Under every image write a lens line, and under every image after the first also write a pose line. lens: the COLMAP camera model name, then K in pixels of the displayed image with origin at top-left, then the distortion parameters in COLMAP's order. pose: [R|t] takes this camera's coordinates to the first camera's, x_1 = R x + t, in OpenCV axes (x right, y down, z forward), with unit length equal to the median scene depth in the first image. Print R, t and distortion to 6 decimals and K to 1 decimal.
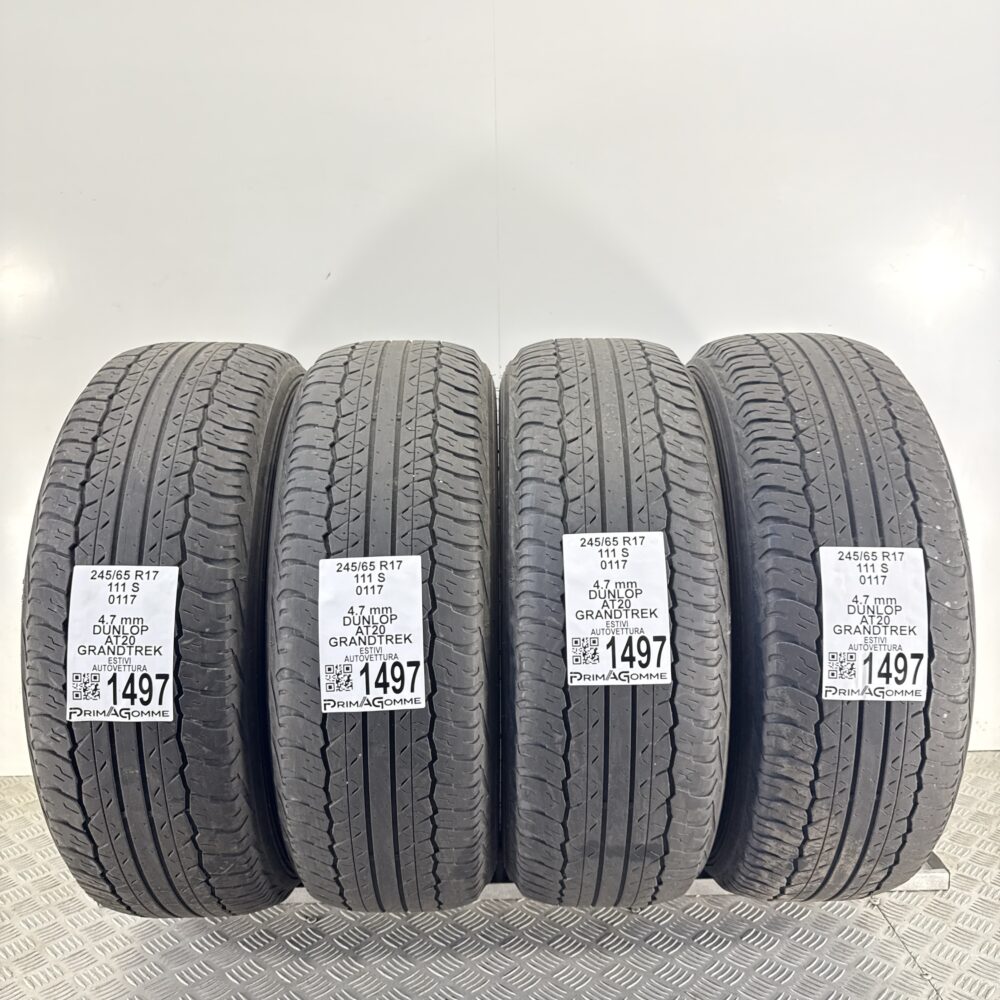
lens RADIAL K [[987.7, 0, 500.0], [0, 987.7, 500.0], [0, 0, 1]] dist [0.191574, -0.576126]
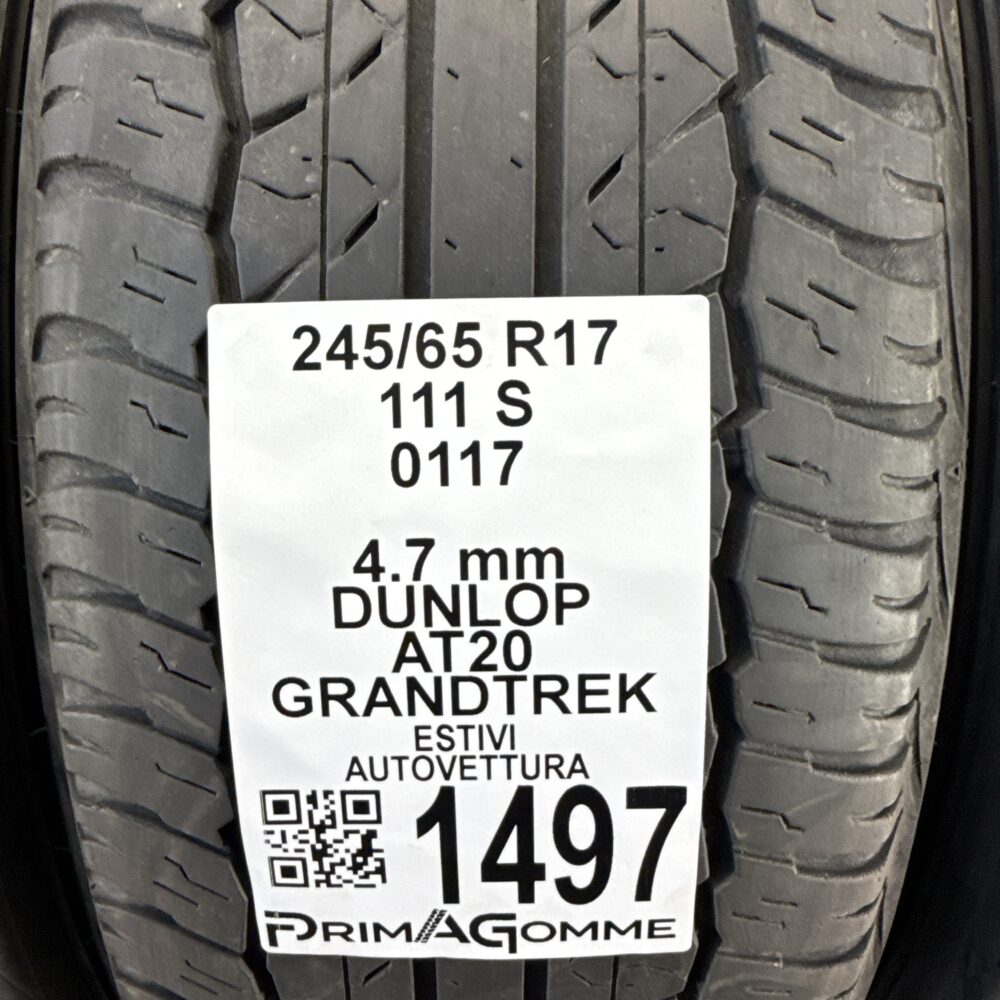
lens RADIAL K [[843.6, 0, 500.0], [0, 843.6, 500.0], [0, 0, 1]] dist [0.041113, -0.003535]
pose [[0.999943, 0.007651, 0.007477, 0.123179], [-0.009650, 0.946834, 0.321578, 0.016929], [-0.004619, -0.321632, 0.946854, 0.838855]]
